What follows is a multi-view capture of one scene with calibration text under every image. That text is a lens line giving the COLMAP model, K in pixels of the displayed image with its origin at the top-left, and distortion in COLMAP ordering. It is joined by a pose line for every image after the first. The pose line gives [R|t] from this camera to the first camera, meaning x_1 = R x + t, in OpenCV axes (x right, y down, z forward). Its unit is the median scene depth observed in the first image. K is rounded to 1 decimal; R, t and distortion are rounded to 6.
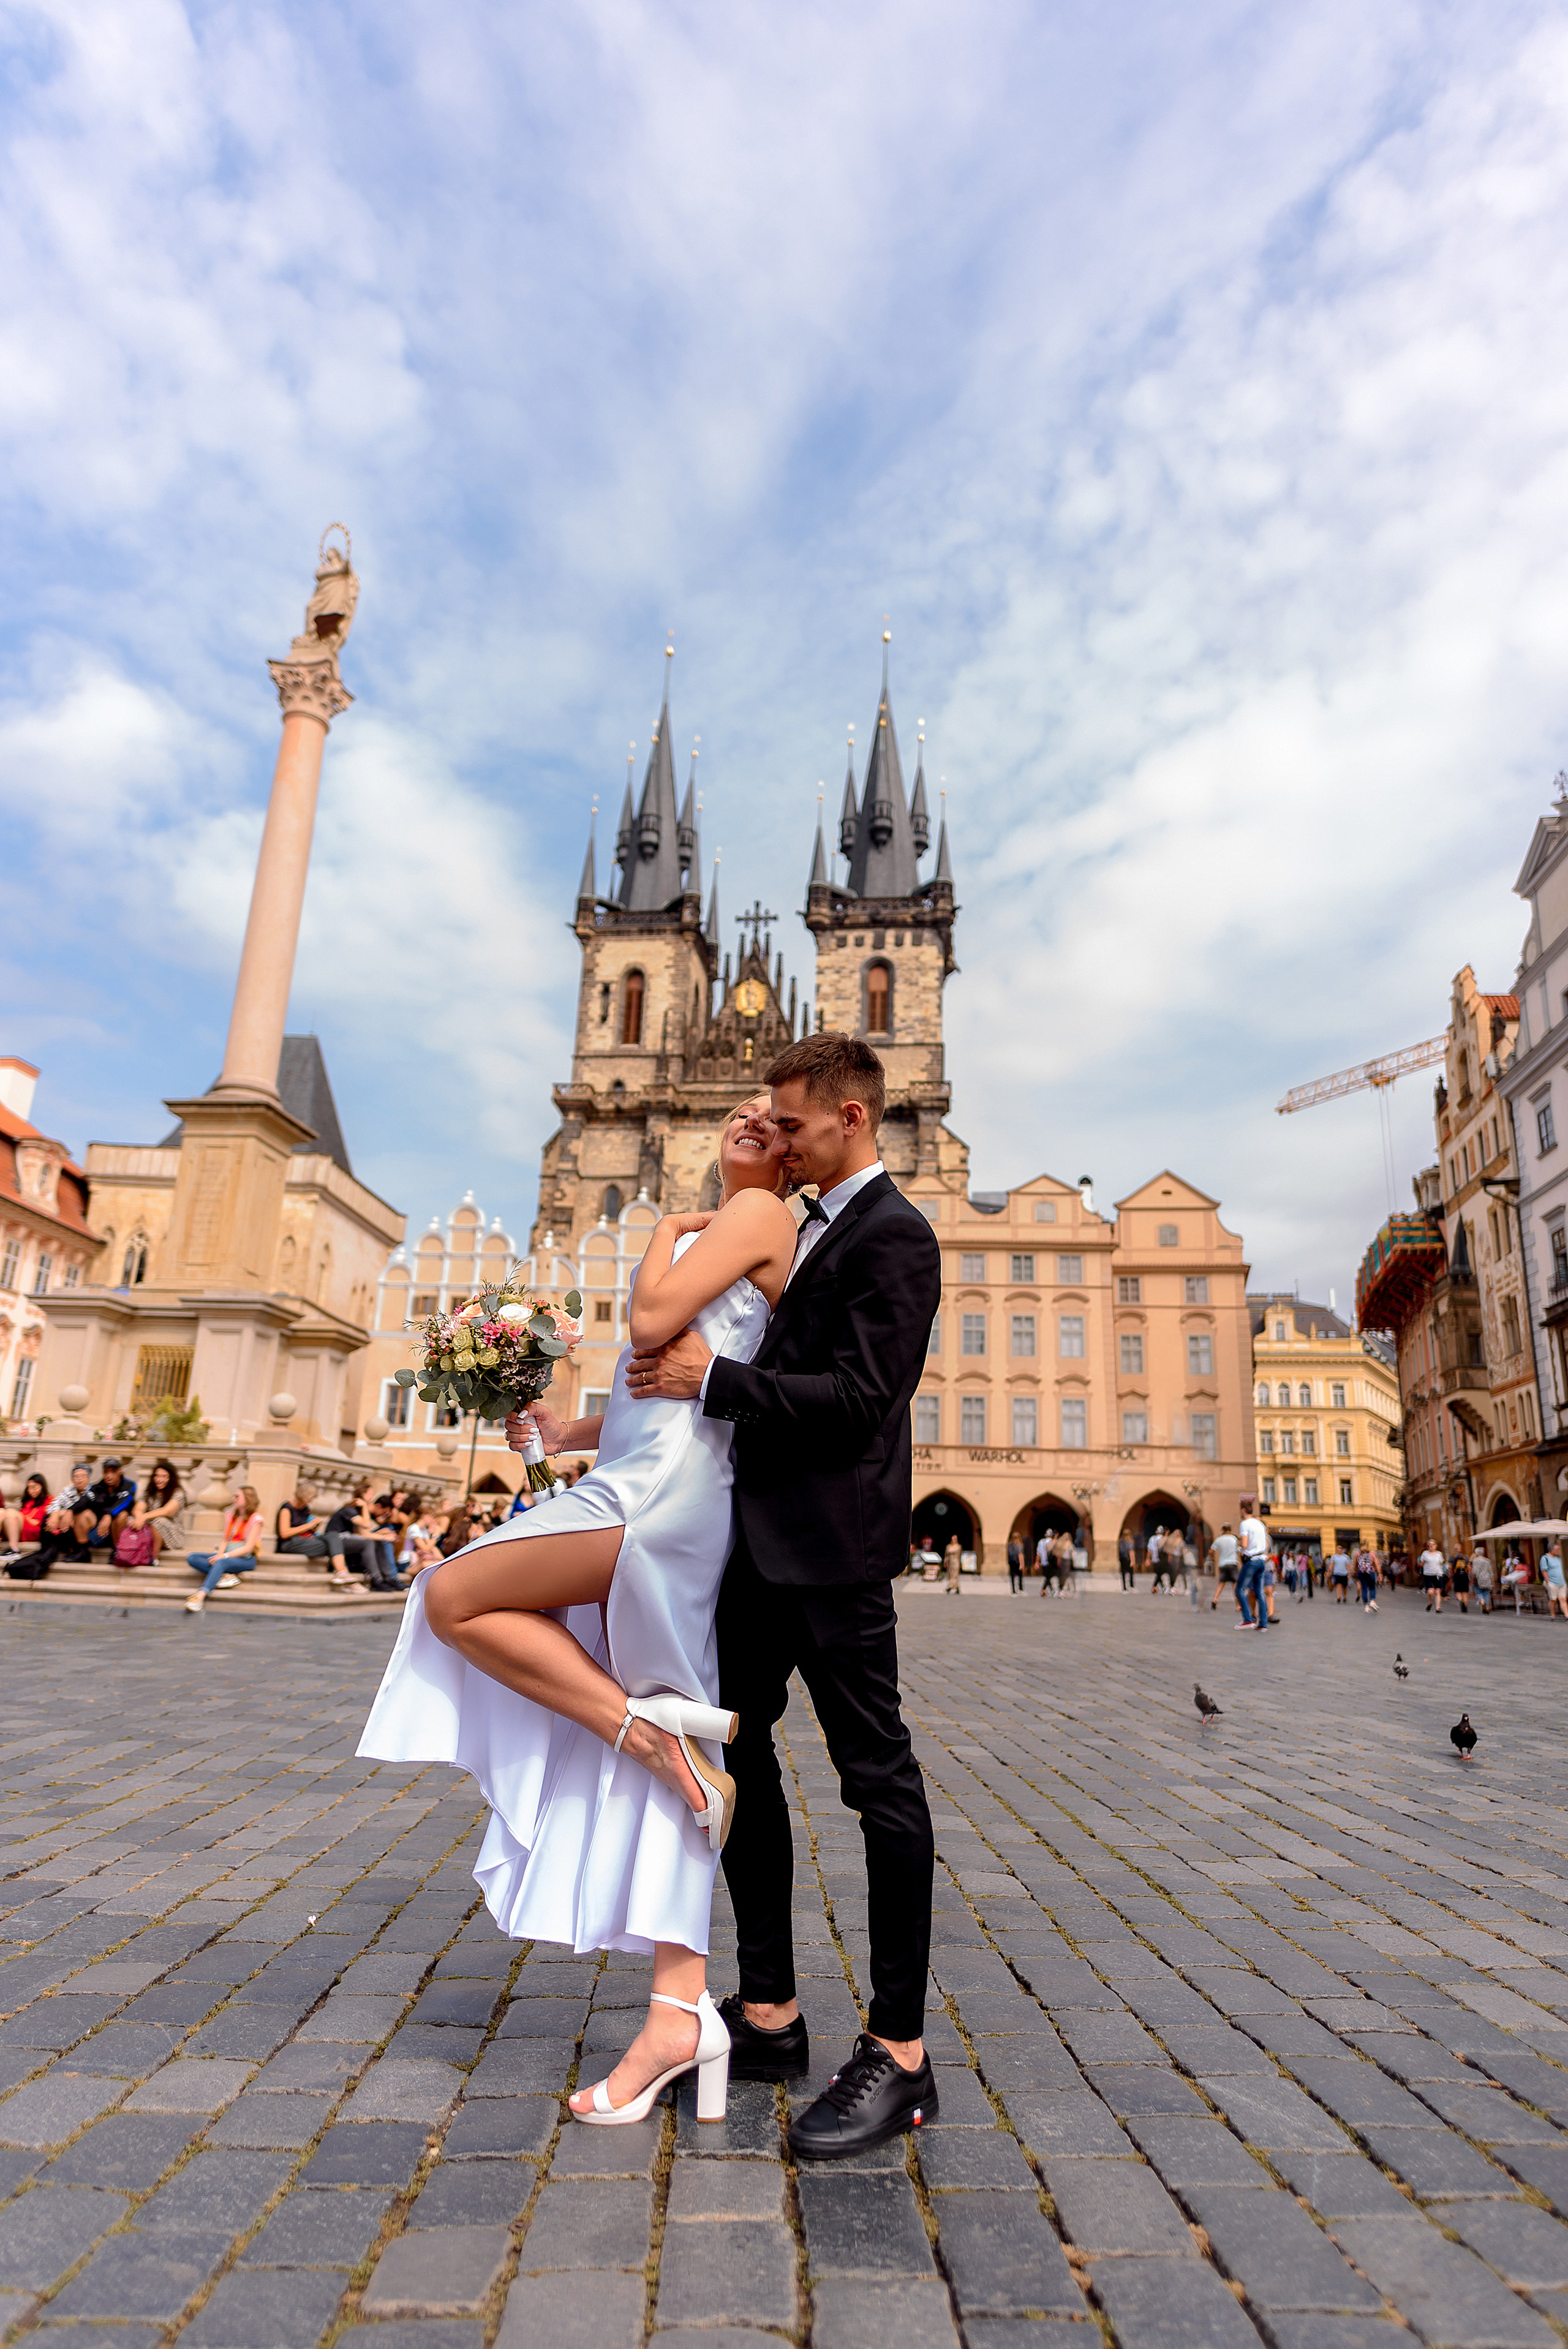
lens RADIAL K [[1302.5, 0, 771.2], [0, 1302.5, 1187.8], [0, 0, 1]] dist [-0.004174, -0.000347]
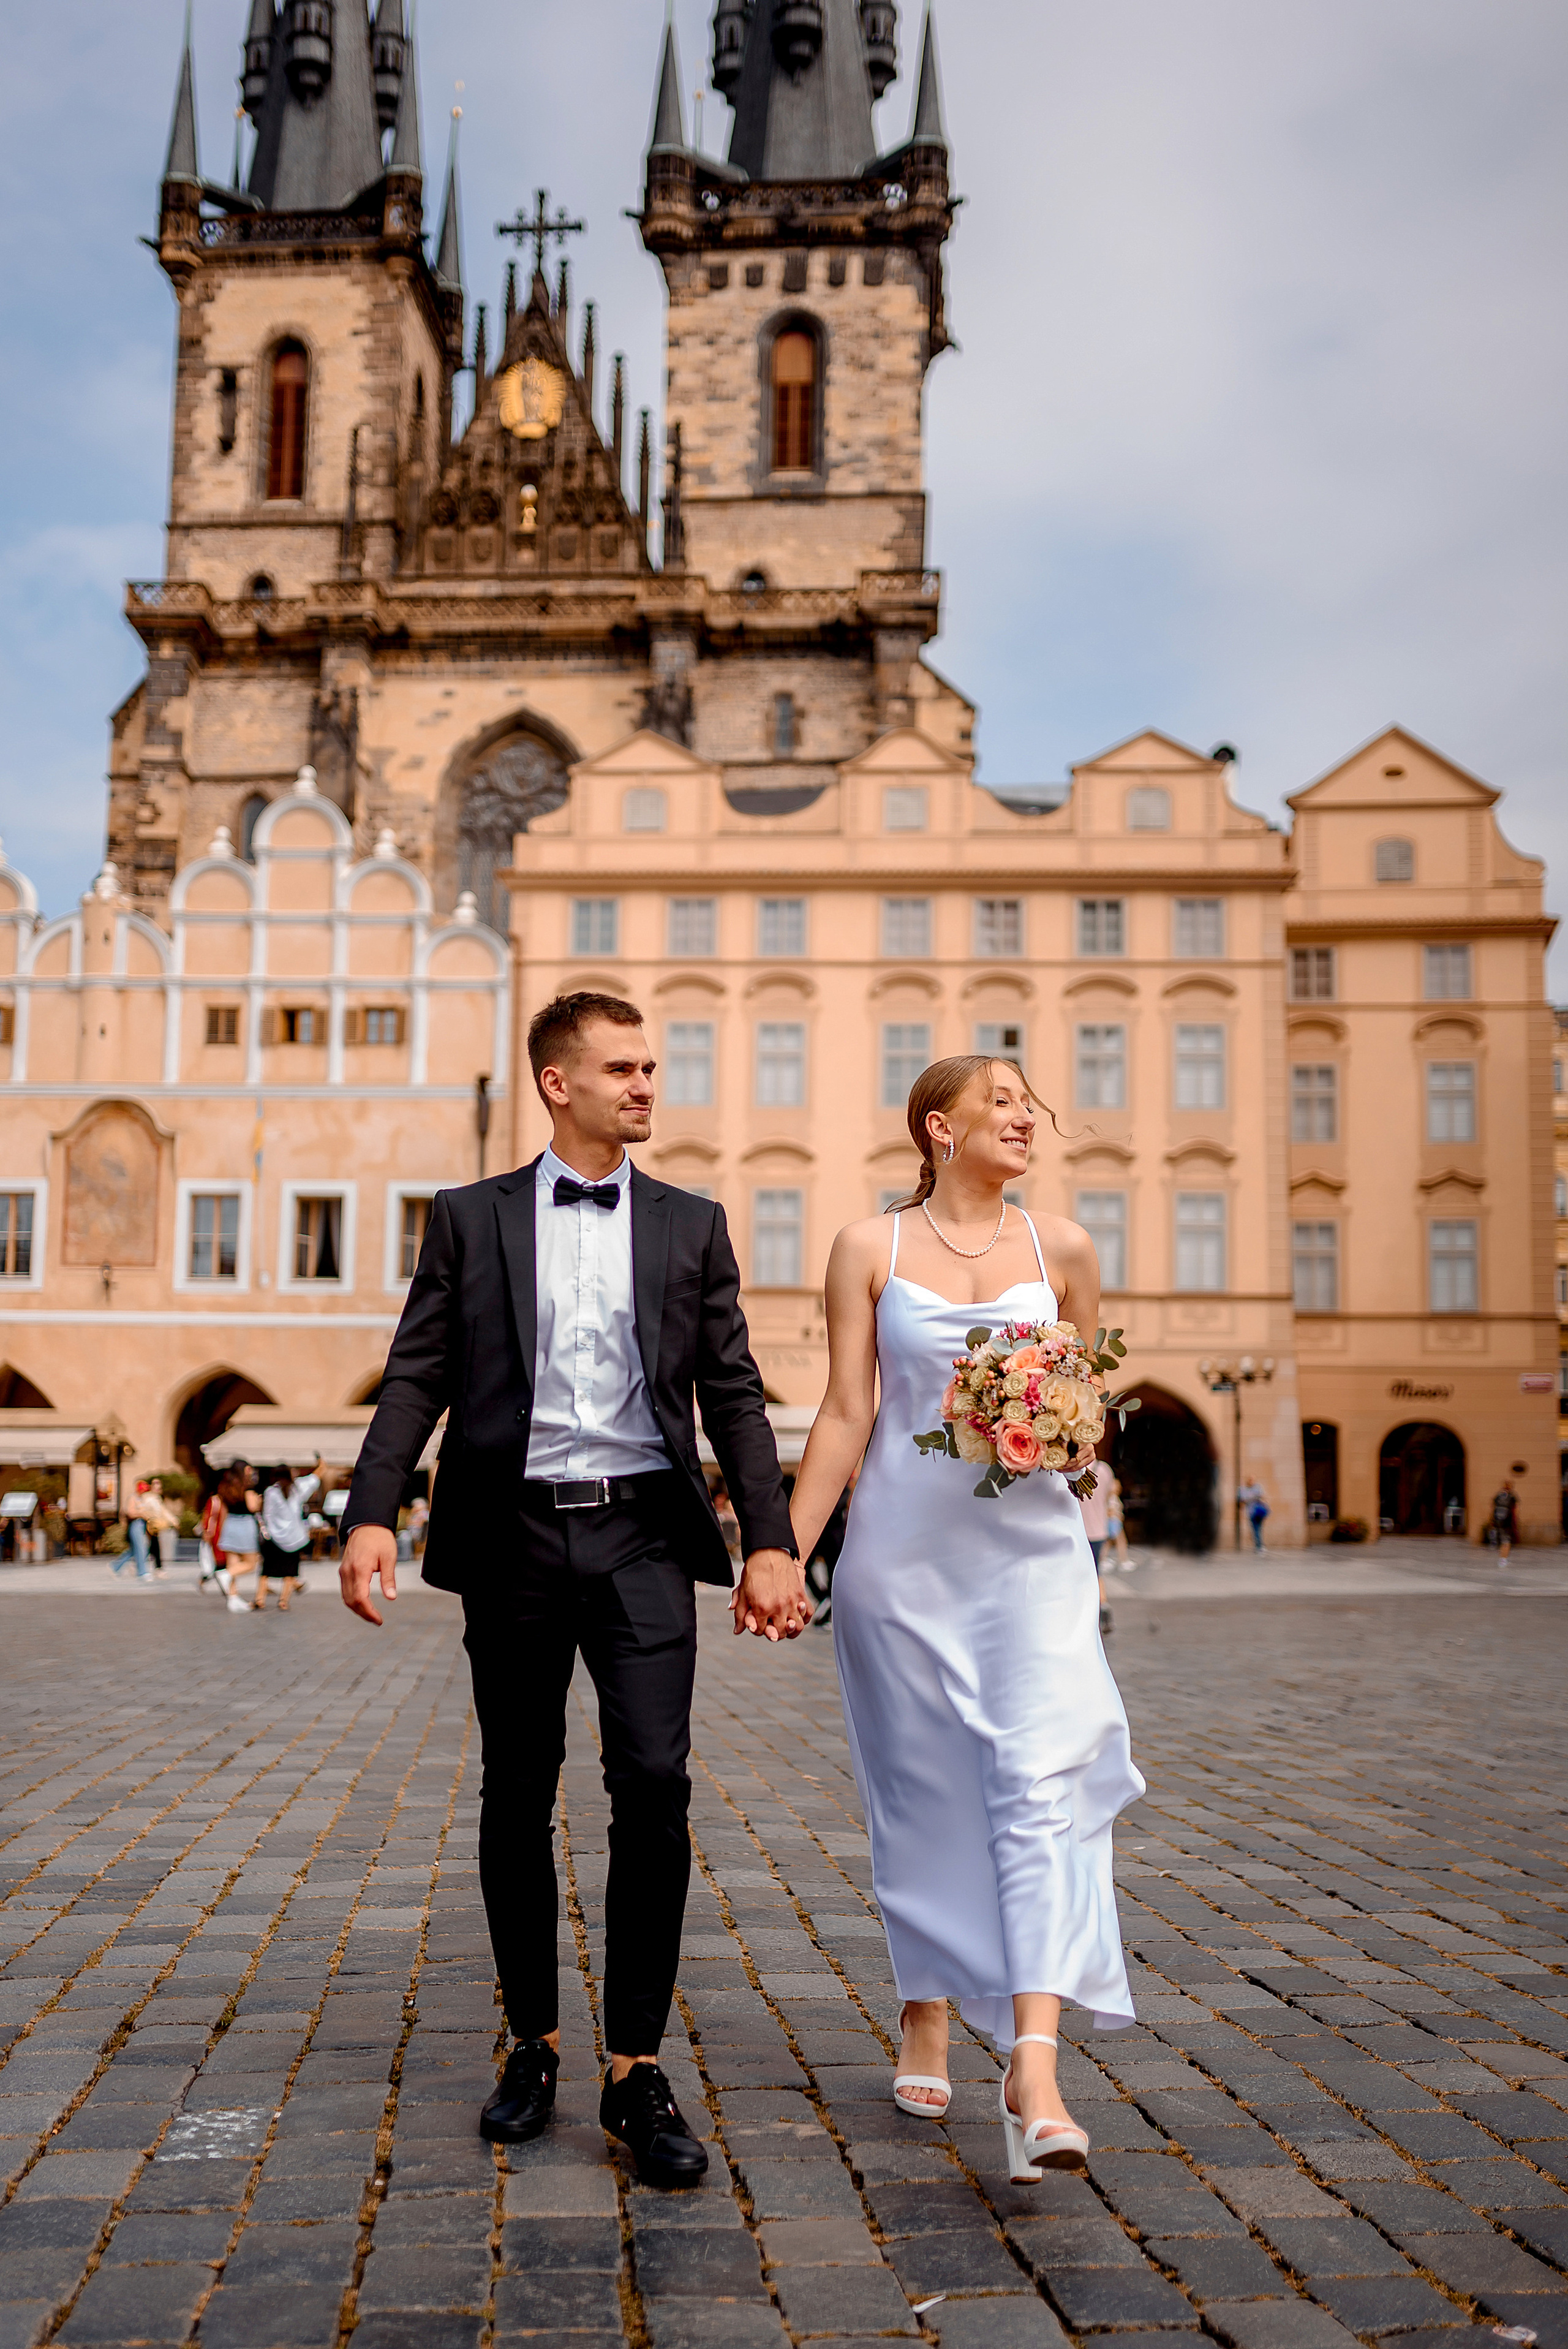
lens RADIAL K [[2271.7, 0, 753.7], [0, 2271.7, 1240.8], [0, 0, 1]] dist [-0.003444, 0.010800]
pose [[0.997420, -0.015961, 0.069992, 0.003708], [0.004608, 0.987195, 0.159452, 0.037390], [-0.071641, -0.158718, 0.984721, 0.146114]]
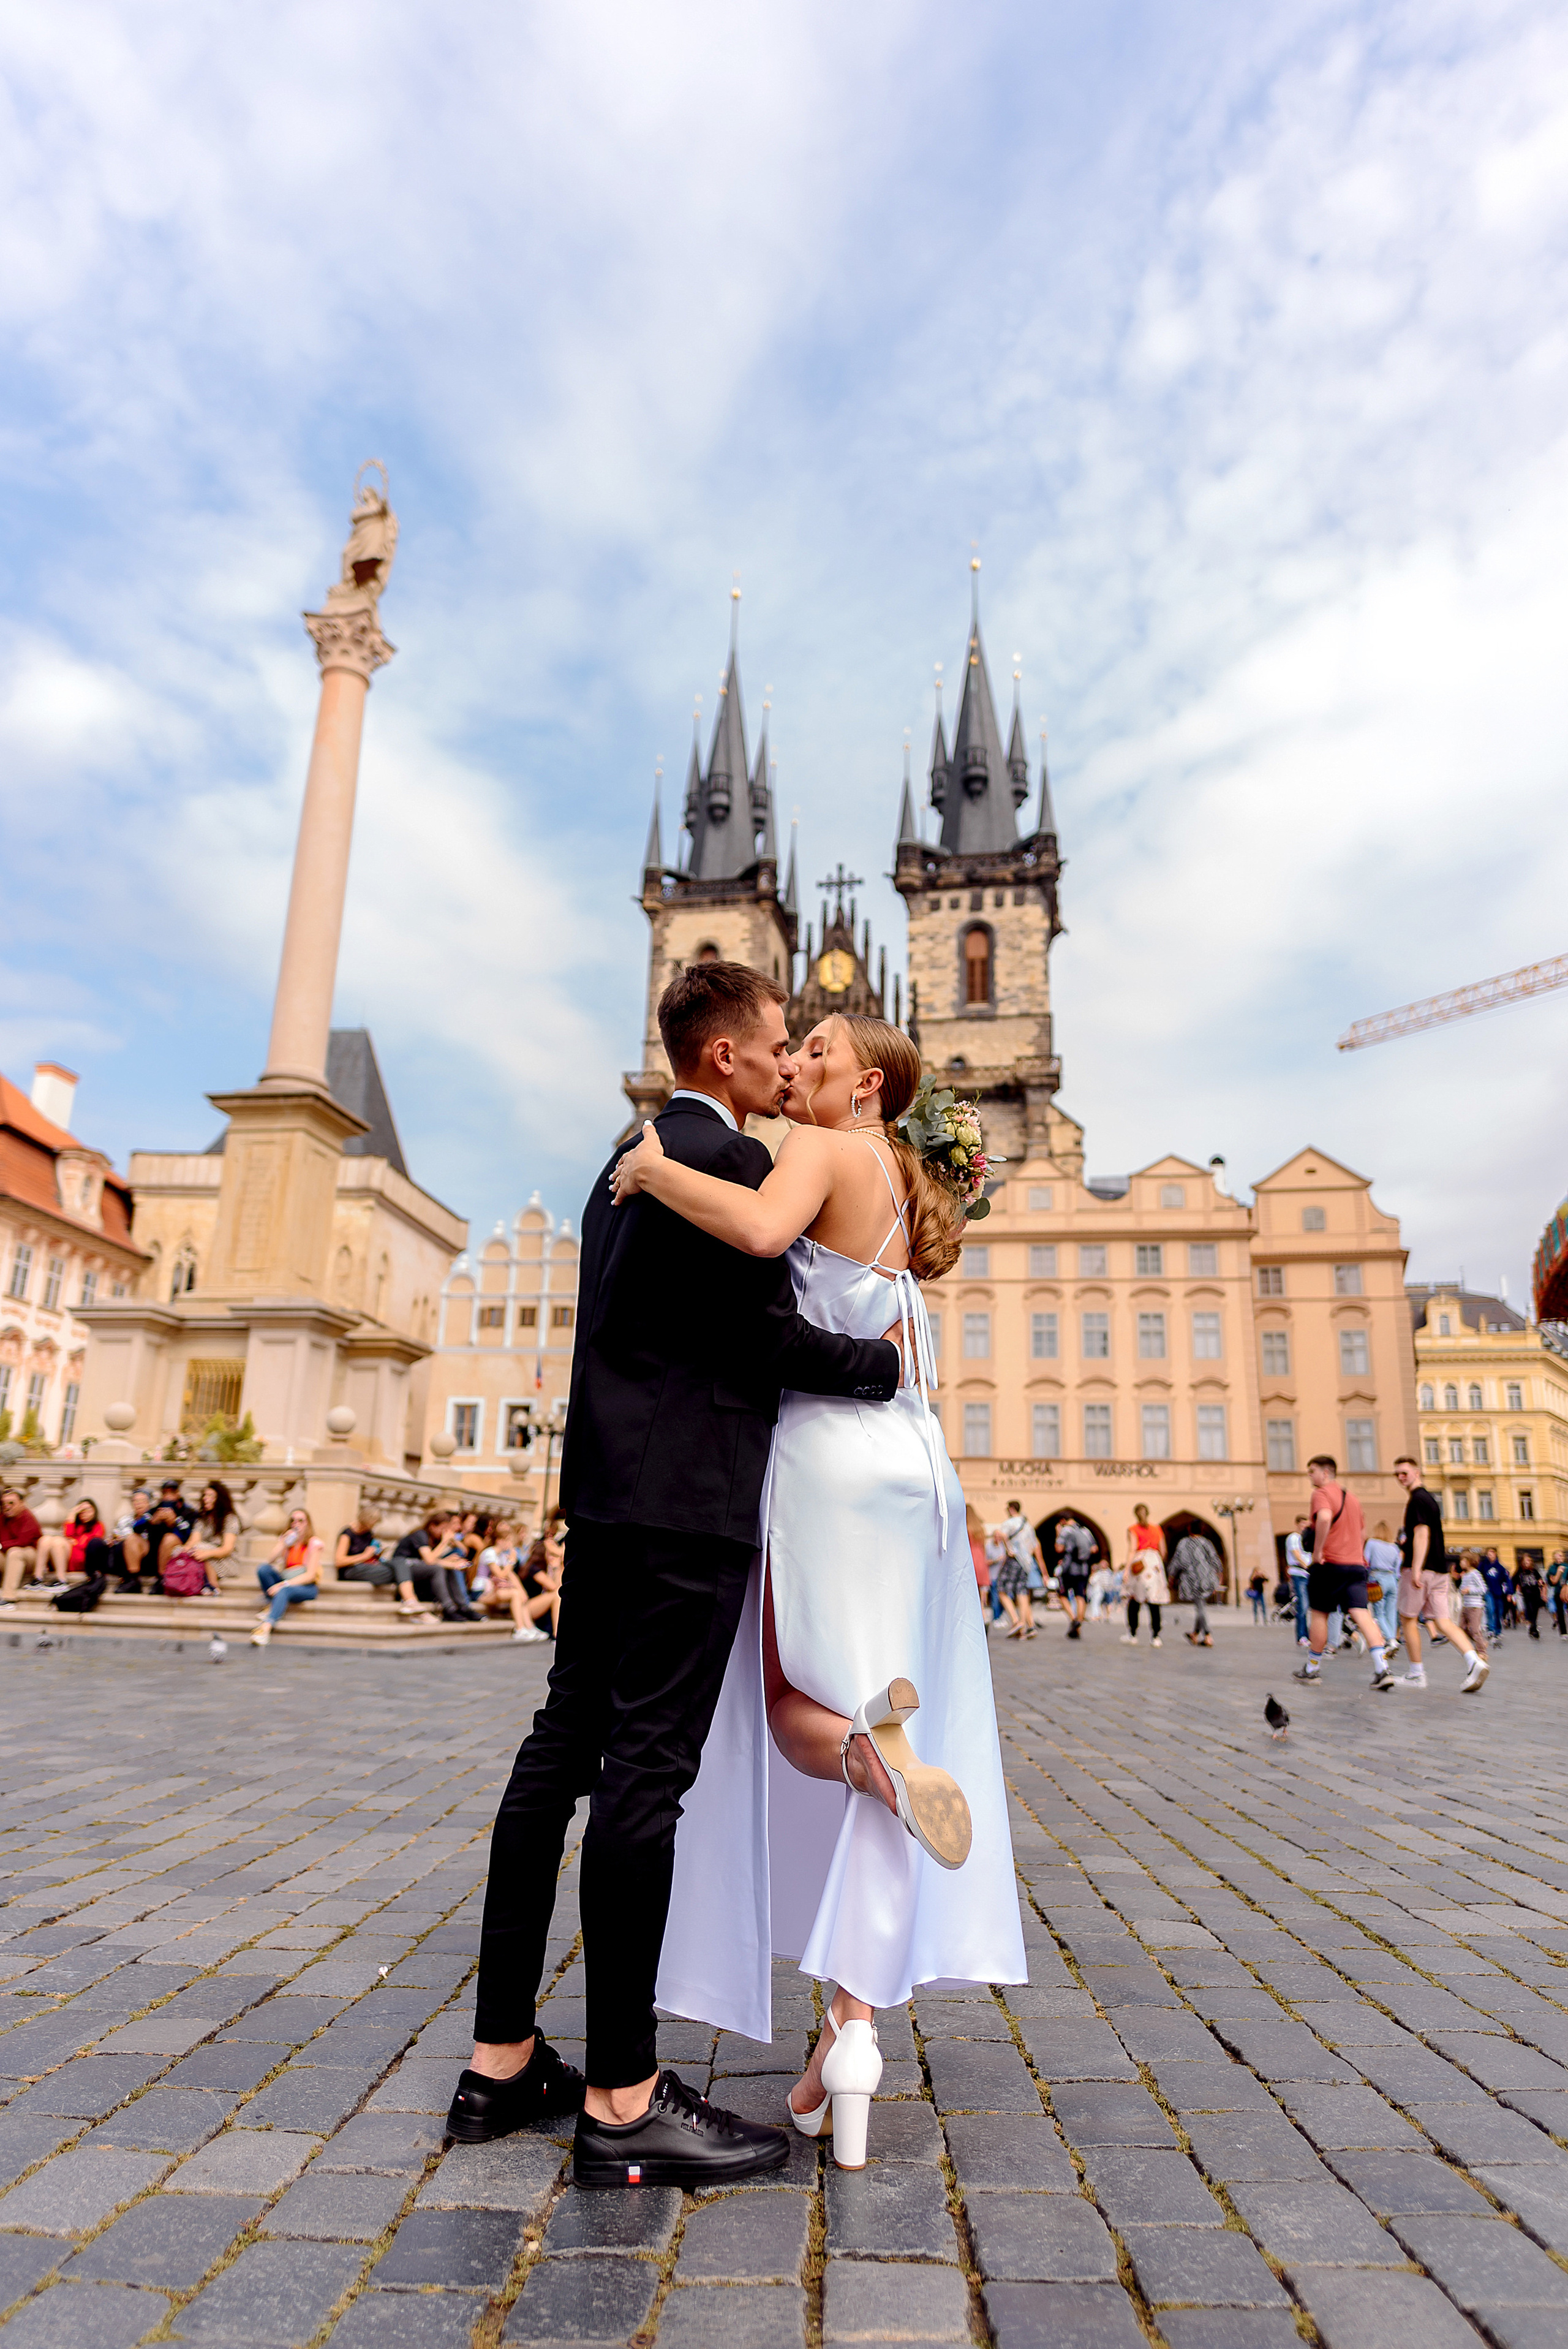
lens RADIAL K [[1430.3, 0, 777.5], [0, 1430.3, 1187.4], [0, 0, 1]] dist [-0.004461, 0.000246]
pose [[0.997812, -0.028023, -0.059890, -0.001176], [0.028173, 0.999602, 0.001665, 0.002745], [0.059819, -0.003349, 0.998204, 0.004019]]
